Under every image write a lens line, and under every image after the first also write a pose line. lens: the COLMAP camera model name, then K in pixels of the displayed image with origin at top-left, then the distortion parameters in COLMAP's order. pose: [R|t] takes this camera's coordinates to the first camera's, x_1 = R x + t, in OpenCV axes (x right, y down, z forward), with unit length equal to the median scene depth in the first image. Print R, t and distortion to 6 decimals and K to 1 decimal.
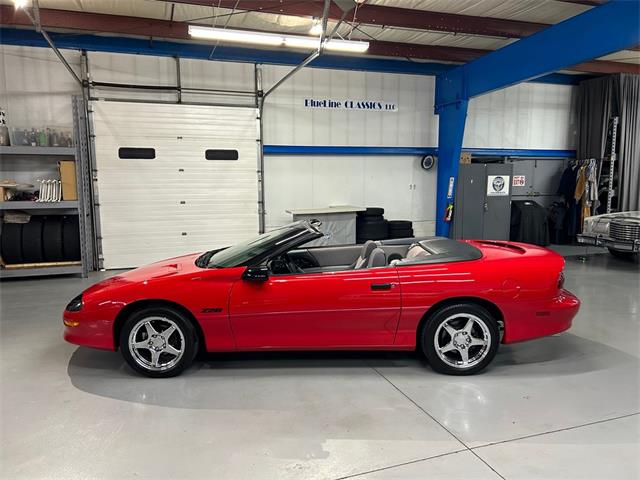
lens RADIAL K [[478.7, 0, 314.8], [0, 478.7, 243.2], [0, 0, 1]] dist [0.055418, -0.070811]
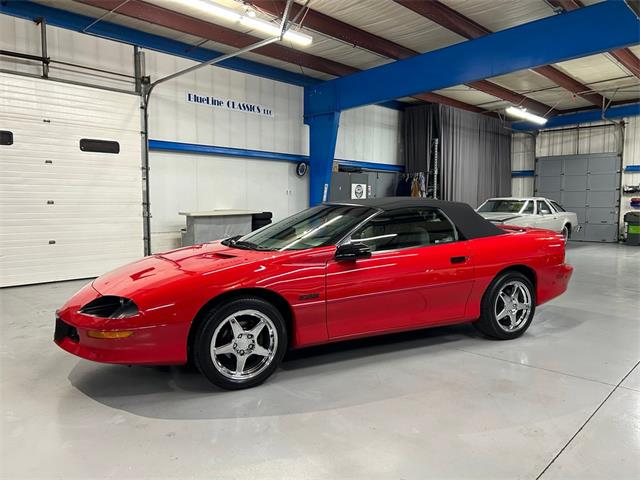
lens RADIAL K [[478.7, 0, 317.9], [0, 478.7, 239.4], [0, 0, 1]] dist [0.055418, -0.070811]
pose [[0.886685, -0.027373, 0.461564, -0.241188], [0.051501, 0.997881, -0.039758, 0.028900], [-0.459497, 0.059024, 0.886216, 0.091487]]
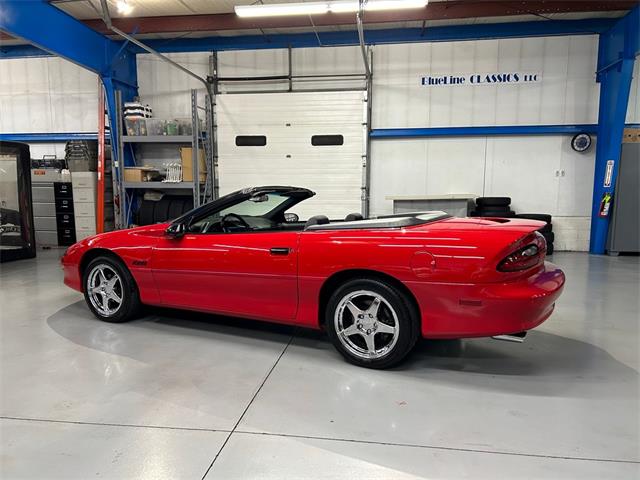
lens RADIAL K [[478.7, 0, 316.7], [0, 478.7, 243.1], [0, 0, 1]] dist [0.055418, -0.070811]
pose [[0.892234, 0.059459, -0.447642, 0.240476], [-0.064446, 0.997913, 0.004097, 0.027439], [0.446951, 0.025193, 0.894203, 0.095449]]
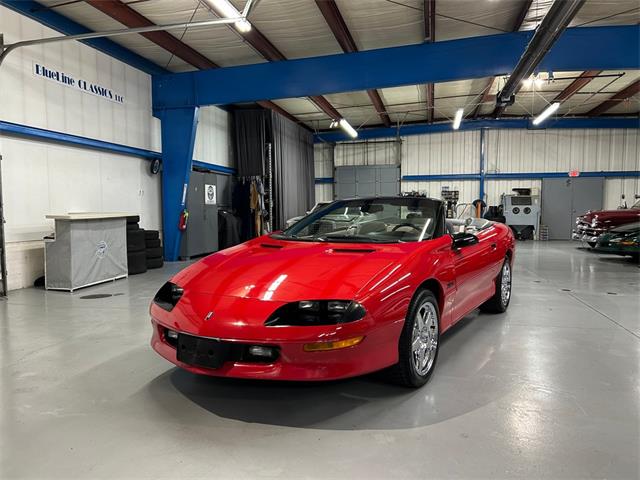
lens RADIAL K [[478.7, 0, 319.1], [0, 478.7, 241.3], [0, 0, 1]] dist [0.055418, -0.070811]
pose [[0.529581, -0.053253, 0.846586, -0.437083], [0.111207, 0.993772, -0.007054, 0.016682], [-0.840938, 0.097882, 0.532205, 0.295802]]
